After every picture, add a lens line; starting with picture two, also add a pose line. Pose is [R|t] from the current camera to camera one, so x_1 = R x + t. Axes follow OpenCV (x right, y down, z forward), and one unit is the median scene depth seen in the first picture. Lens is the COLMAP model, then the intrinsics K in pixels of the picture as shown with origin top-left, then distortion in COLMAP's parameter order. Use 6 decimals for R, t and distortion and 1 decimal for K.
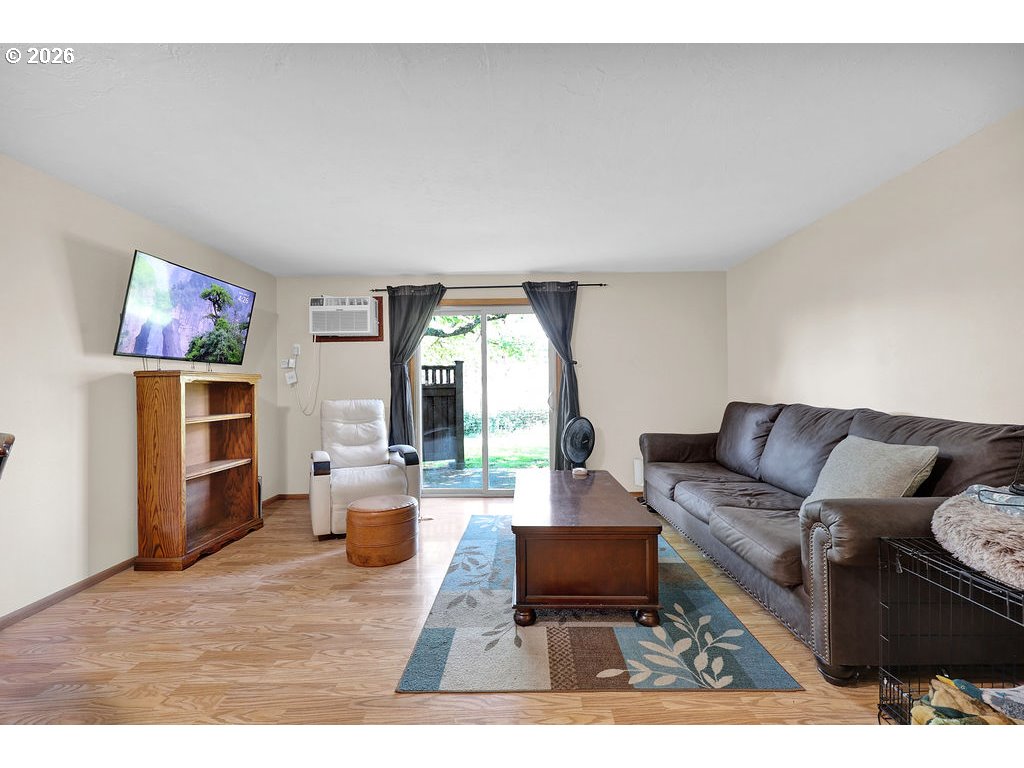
lens RADIAL K [[403.4, 0, 509.6], [0, 403.4, 389.6], [0, 0, 1]] dist [-0.000412, 0.000629]
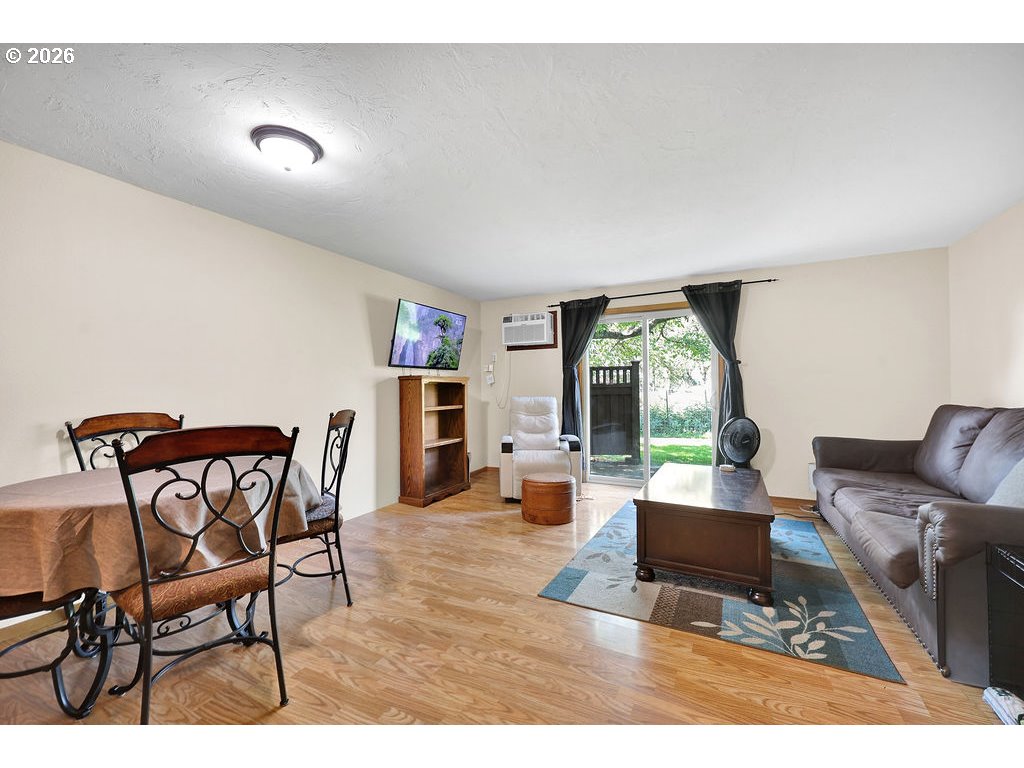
lens RADIAL K [[403.4, 0, 518.9], [0, 403.4, 390.2], [0, 0, 1]] dist [-0.000412, 0.000629]
pose [[0.899536, 0.005131, -0.436816, 0.162002], [-0.003467, 0.999983, 0.004606, -0.000476], [0.436832, -0.002629, 0.899539, -0.191137]]
